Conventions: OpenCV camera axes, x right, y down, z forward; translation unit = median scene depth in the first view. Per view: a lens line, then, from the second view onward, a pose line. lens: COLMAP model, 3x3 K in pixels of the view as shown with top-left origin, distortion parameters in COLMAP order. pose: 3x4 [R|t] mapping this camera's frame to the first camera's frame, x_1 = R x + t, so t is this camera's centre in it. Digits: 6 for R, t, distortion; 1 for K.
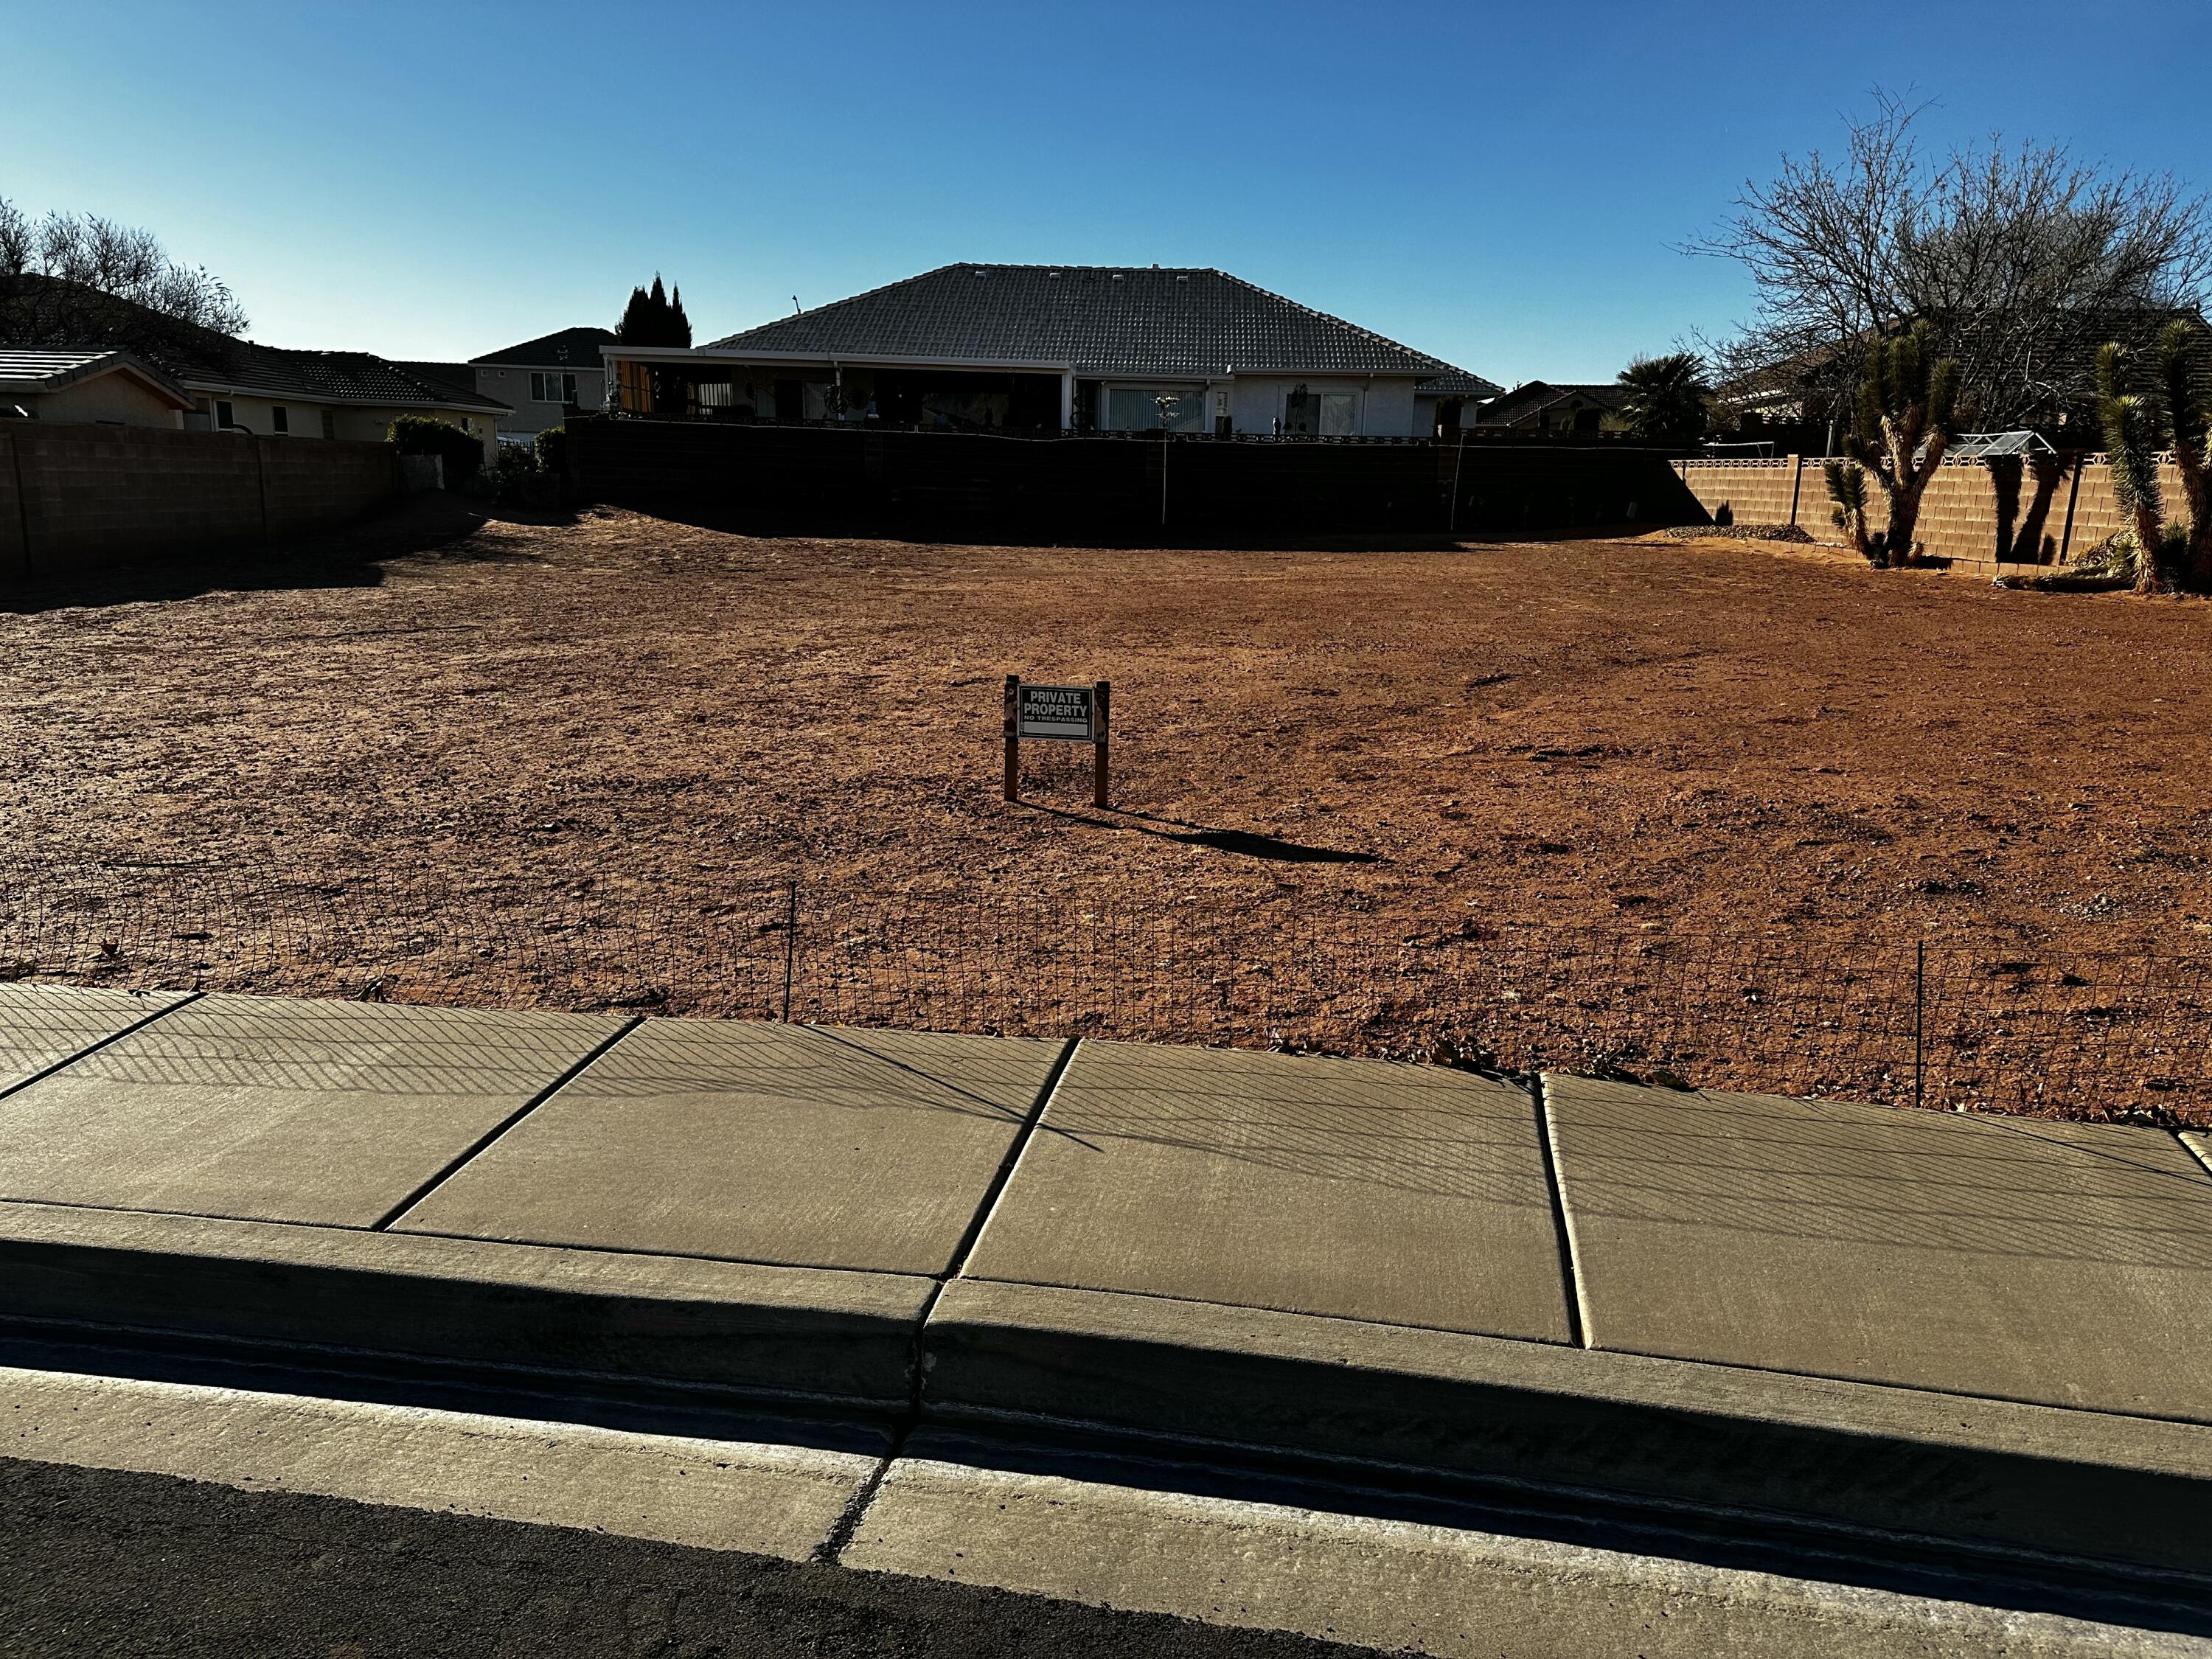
lens RADIAL K [[1634.3, 0, 1098.4], [0, 1634.3, 834.9], [0, 0, 1]] dist [0.149253, -0.205678]
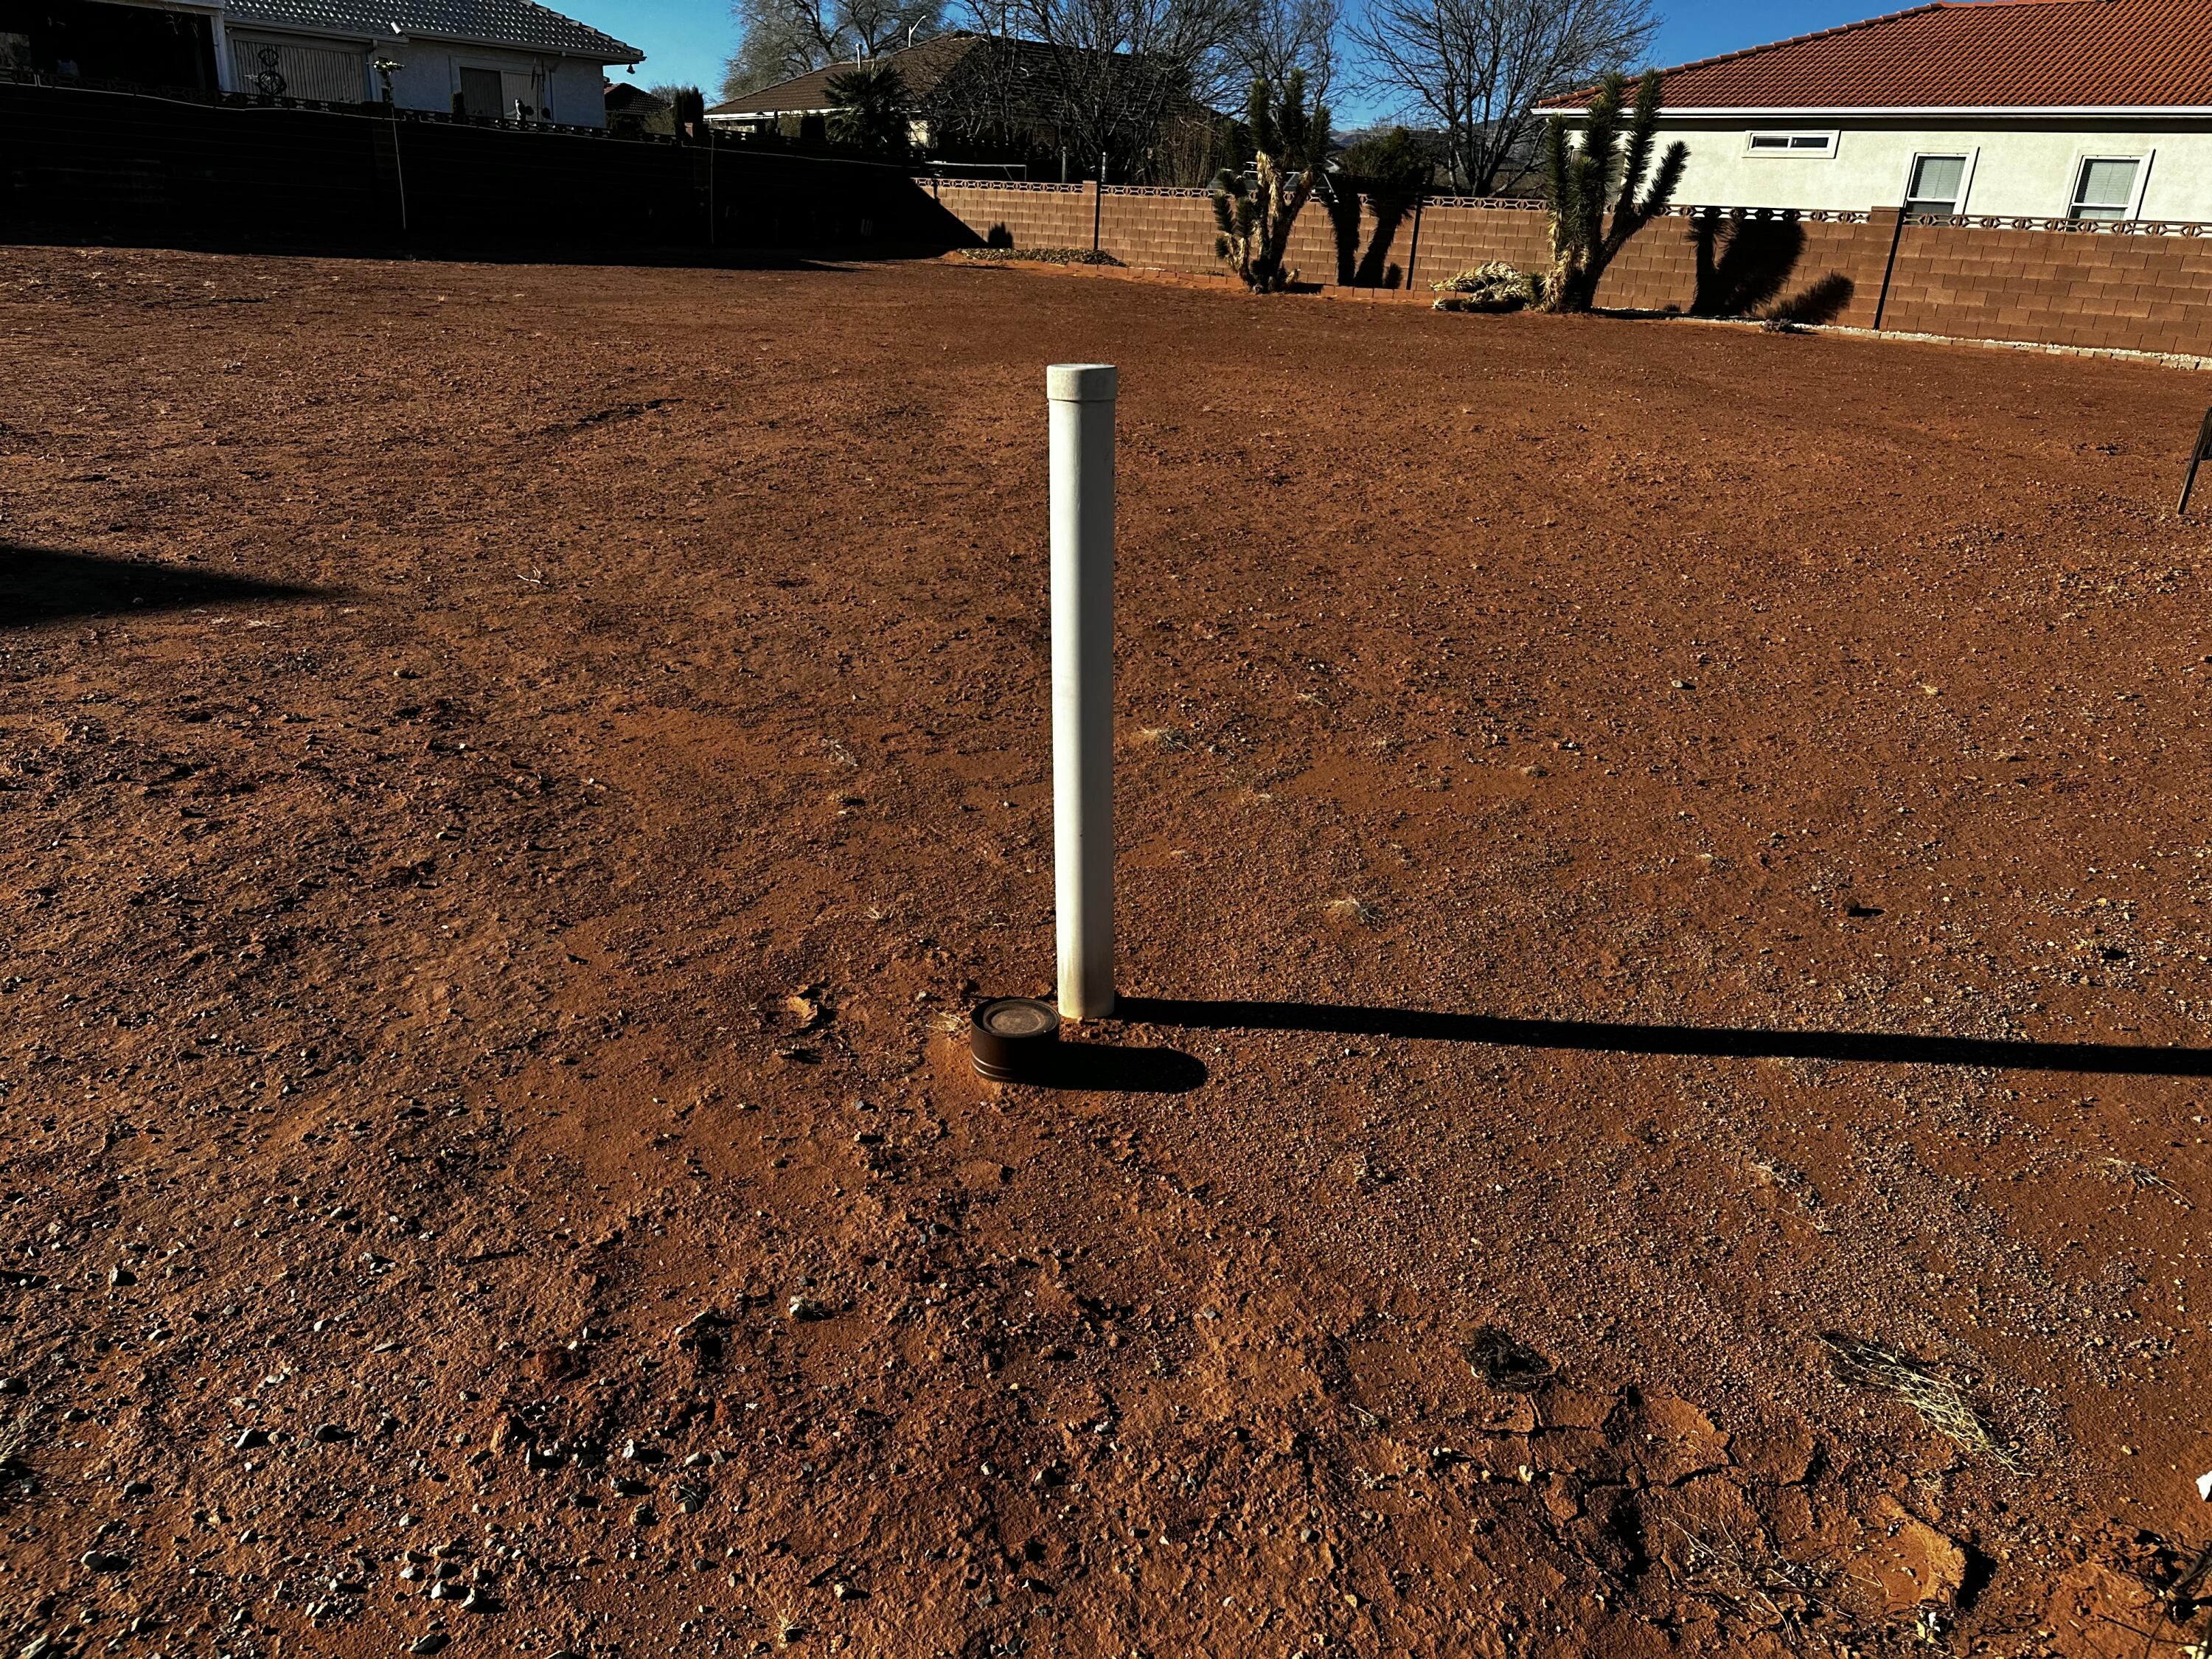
lens RADIAL K [[1652.0, 0, 1114.6], [0, 1652.0, 888.3], [0, 0, 1]] dist [0.031826, -0.040453]
pose [[0.706762, -0.244831, 0.663736, -0.383977], [0.113775, 0.965331, 0.234929, -0.034458], [-0.698243, -0.090522, 0.710115, 0.177265]]
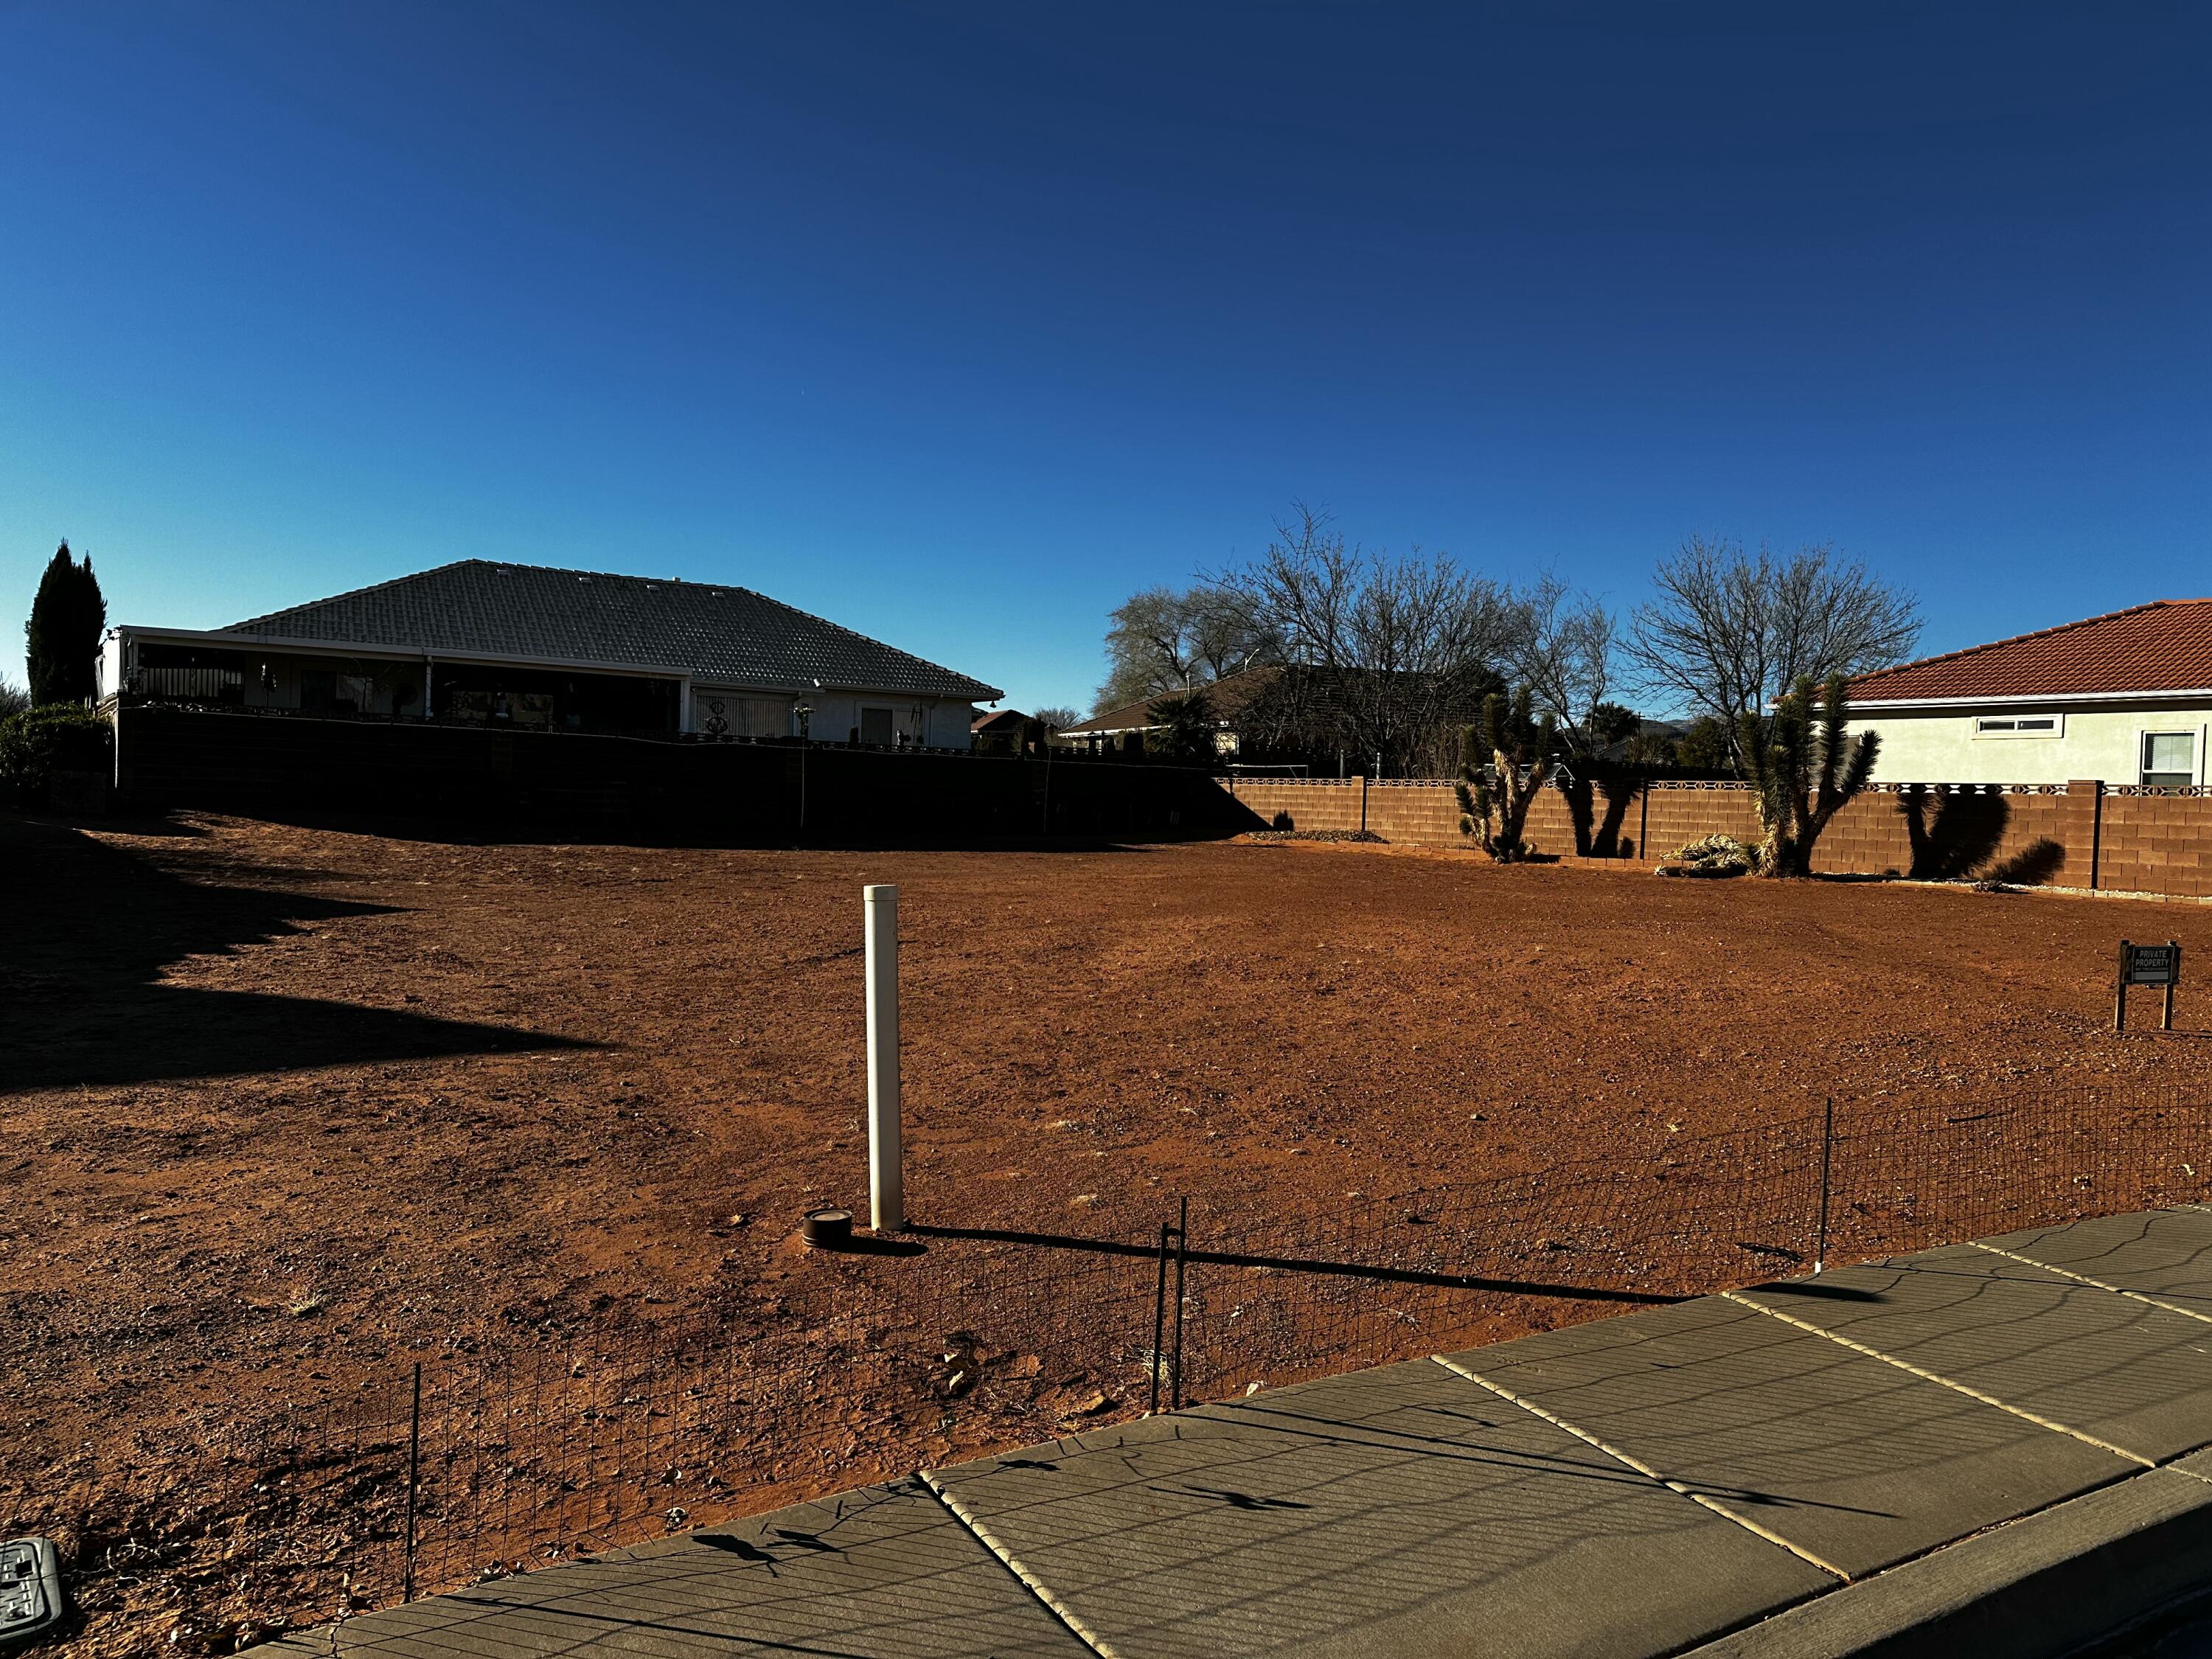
lens RADIAL K [[1634.3, 0, 1098.4], [0, 1634.3, 834.9], [0, 0, 1]] dist [0.149253, -0.205678]
pose [[0.846404, -0.006134, 0.532506, -0.397990], [0.101720, 0.983385, -0.150353, -0.015927], [-0.522736, 0.181426, 0.832966, 0.072350]]
